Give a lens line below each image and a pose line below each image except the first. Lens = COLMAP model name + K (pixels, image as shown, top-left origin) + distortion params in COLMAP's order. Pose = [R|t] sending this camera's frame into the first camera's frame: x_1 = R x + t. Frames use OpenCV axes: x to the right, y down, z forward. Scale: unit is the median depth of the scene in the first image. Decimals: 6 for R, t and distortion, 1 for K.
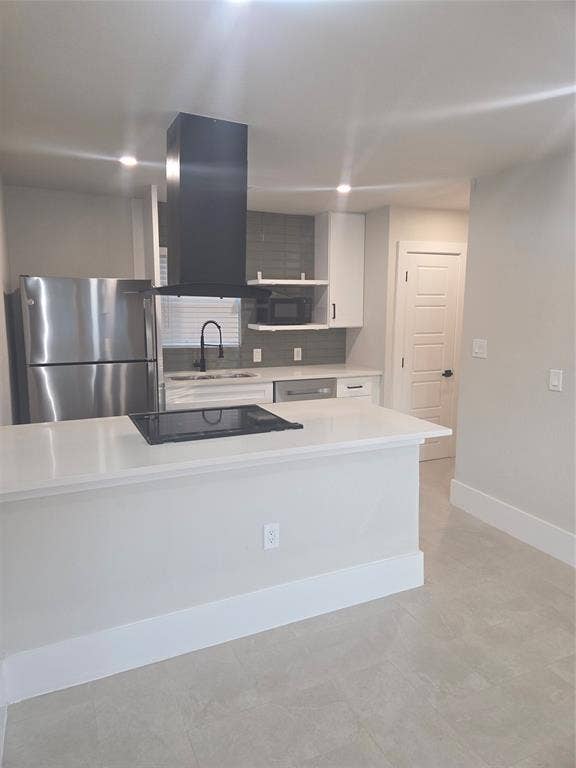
lens RADIAL K [[528.1, 0, 290.3], [0, 528.1, 382.8], [0, 0, 1]] dist [0.049496, 0.002114]
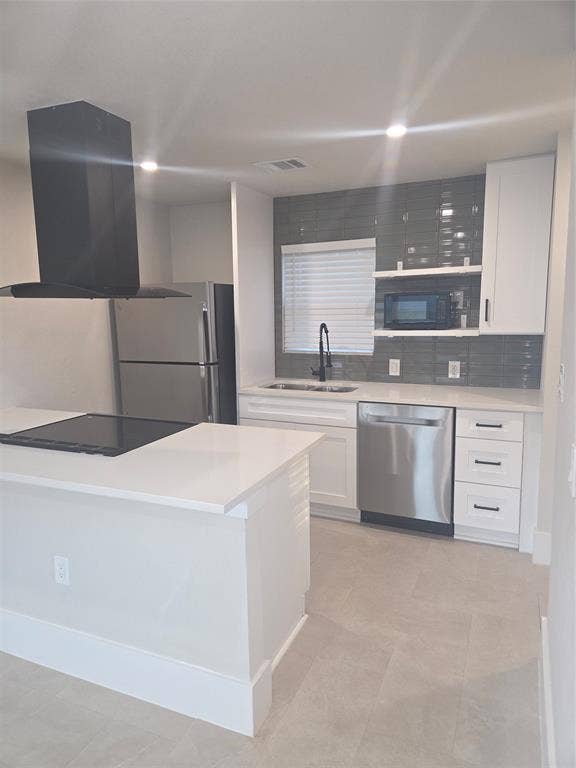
lens RADIAL K [[528.1, 0, 287.6], [0, 528.1, 382.9], [0, 0, 1]] dist [0.049496, 0.002114]
pose [[0.640469, 0.089720, -0.762725, 0.464370], [-0.091767, 0.994978, 0.039982, -0.048126], [0.762482, 0.044386, 0.645486, 0.384035]]
